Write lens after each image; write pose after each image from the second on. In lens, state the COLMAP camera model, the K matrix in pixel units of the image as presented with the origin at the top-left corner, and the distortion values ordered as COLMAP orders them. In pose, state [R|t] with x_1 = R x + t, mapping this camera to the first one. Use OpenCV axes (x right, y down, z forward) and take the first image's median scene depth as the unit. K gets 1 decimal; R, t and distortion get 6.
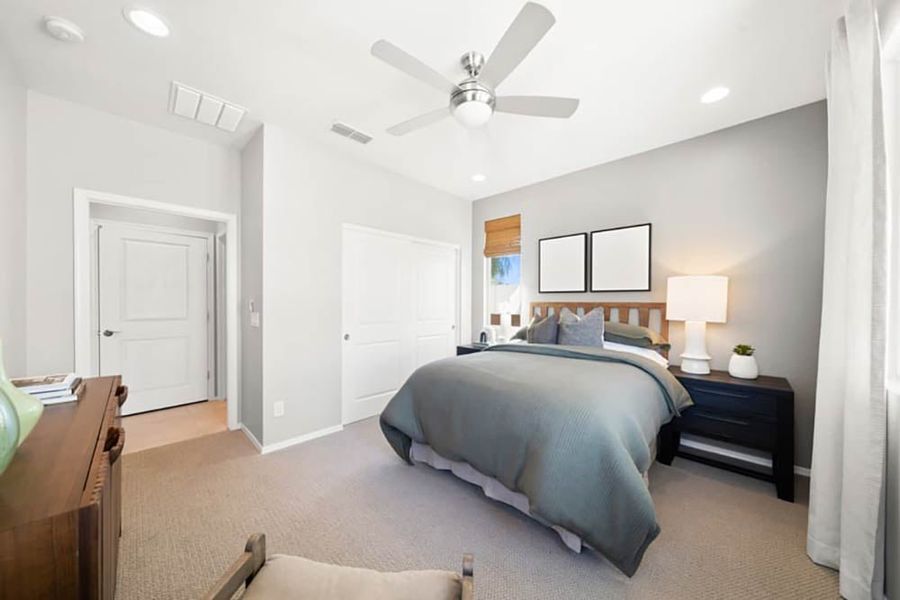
lens RADIAL K [[310.3, 0, 443.9], [0, 310.3, 303.2], [0, 0, 1]] dist [-0.000607, -0.000040]
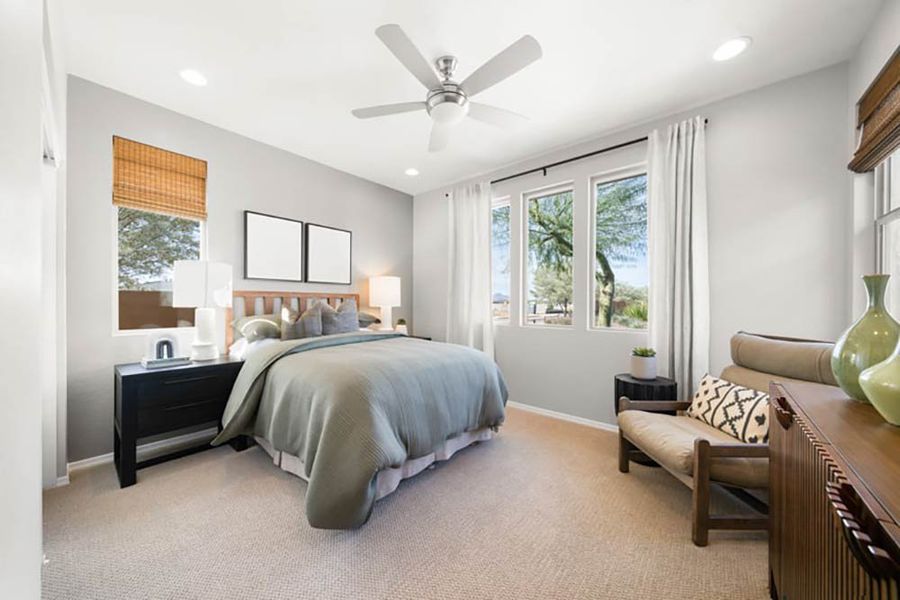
lens RADIAL K [[310.3, 0, 443.9], [0, 310.3, 303.2], [0, 0, 1]] dist [-0.000607, -0.000040]
pose [[-0.054504, -0.012652, 0.998433, -0.565593], [-0.006630, 0.999902, 0.012308, 0.016611], [-0.998492, -0.005949, -0.054582, 0.611906]]
